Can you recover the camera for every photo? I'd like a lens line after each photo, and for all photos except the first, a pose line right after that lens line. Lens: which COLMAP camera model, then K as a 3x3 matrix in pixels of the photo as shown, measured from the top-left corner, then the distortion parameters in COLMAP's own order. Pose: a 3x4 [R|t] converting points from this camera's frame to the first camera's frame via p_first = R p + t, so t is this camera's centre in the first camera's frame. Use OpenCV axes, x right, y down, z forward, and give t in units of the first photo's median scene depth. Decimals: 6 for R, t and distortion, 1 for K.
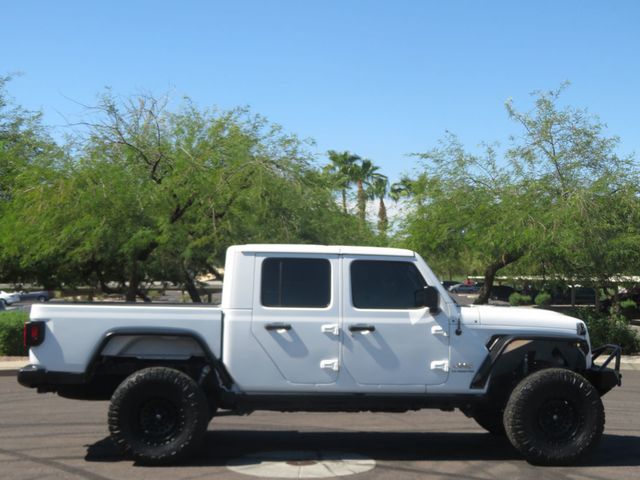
lens RADIAL K [[950.1, 0, 320.0], [0, 950.1, 240.0], [0, 0, 1]] dist [-0.033137, -0.066236]
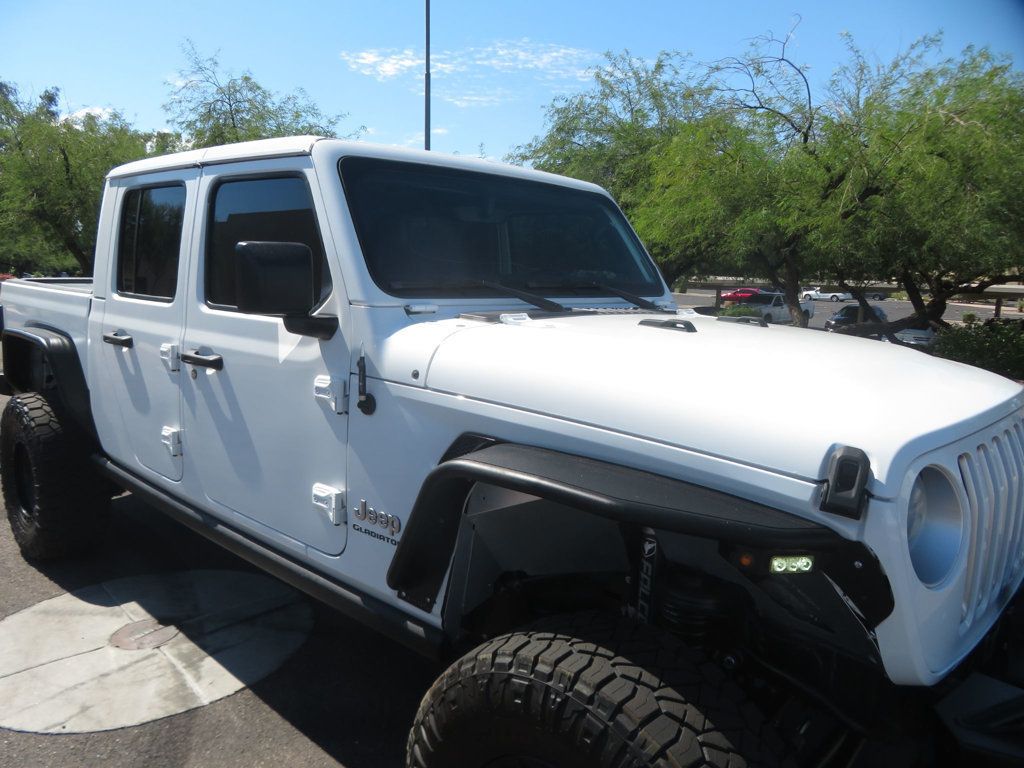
lens RADIAL K [[738.6, 0, 512.0], [0, 738.6, 384.0], [0, 0, 1]] dist [-0.007723, -0.002970]
pose [[0.699142, 0.126245, -0.703749, 0.337520], [0.006461, 0.983132, 0.182783, 0.049842], [0.714954, -0.132339, 0.686533, 0.879243]]
